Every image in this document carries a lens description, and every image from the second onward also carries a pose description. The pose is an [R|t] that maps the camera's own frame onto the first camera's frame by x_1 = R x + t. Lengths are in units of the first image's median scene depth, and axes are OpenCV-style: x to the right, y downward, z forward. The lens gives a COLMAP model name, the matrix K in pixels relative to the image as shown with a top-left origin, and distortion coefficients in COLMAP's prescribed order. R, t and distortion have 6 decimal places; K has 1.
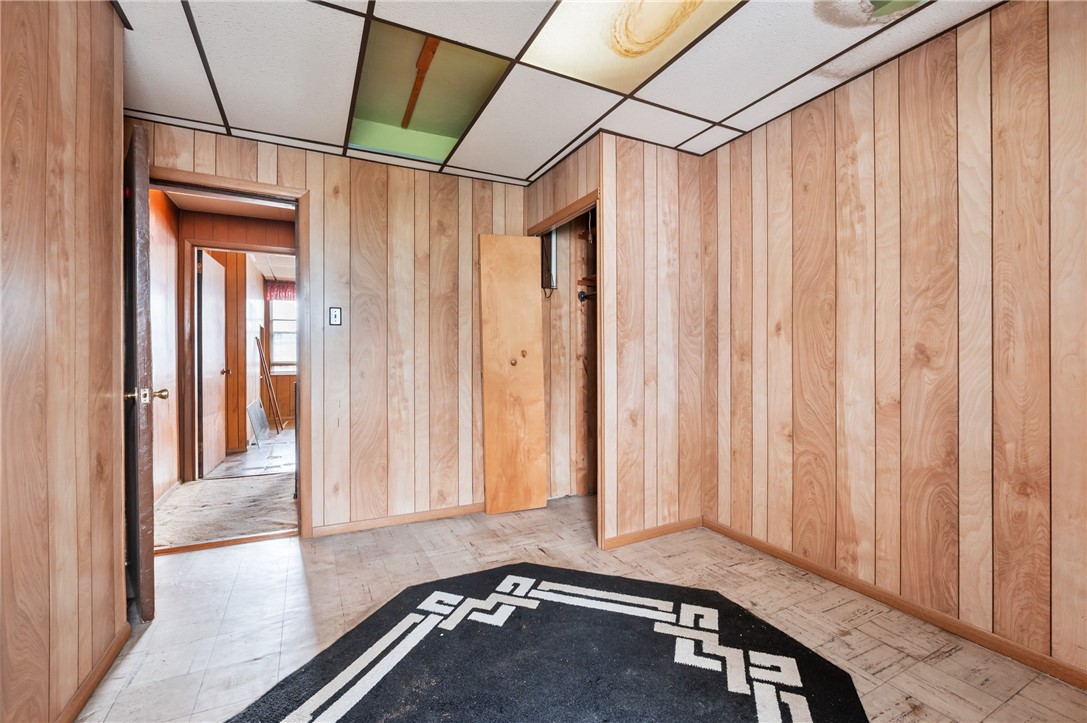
lens RADIAL K [[460.8, 0, 544.2], [0, 460.8, 353.7], [0, 0, 1]] dist [0.002001, 0.000451]
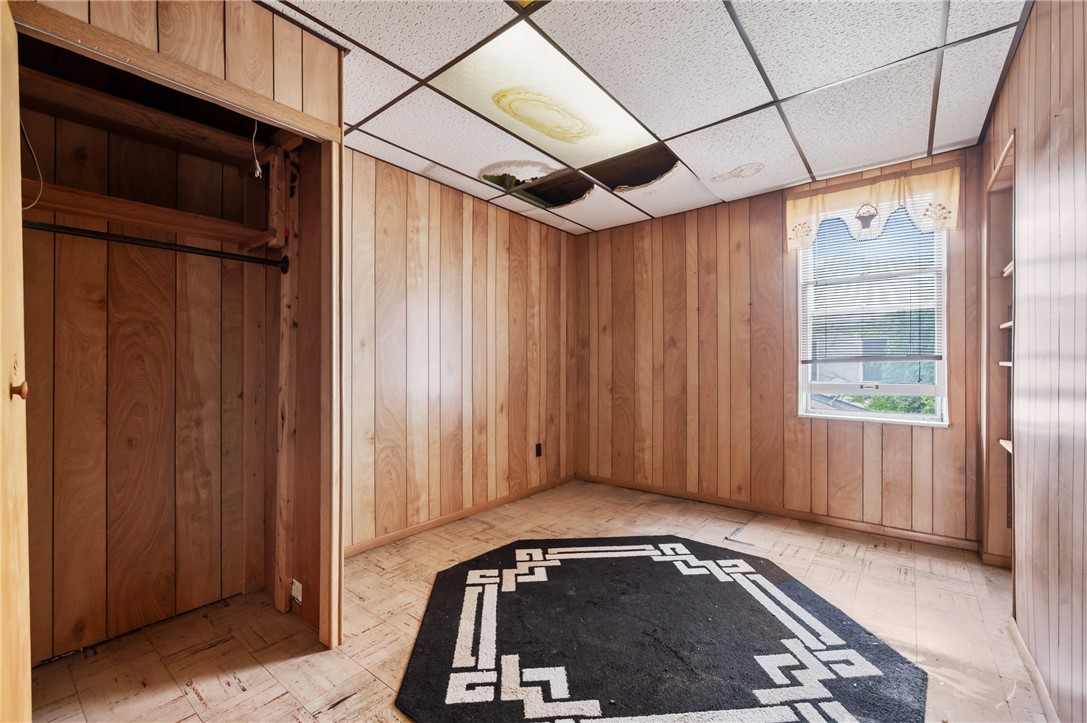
lens RADIAL K [[460.8, 0, 545.5], [0, 460.8, 369.2], [0, 0, 1]] dist [0.002001, 0.000451]
pose [[-0.413700, 0.000237, 0.910413, -0.847125], [-0.000756, 1.000000, -0.000603, 0.006897], [-0.910413, -0.000938, -0.413700, 1.321182]]
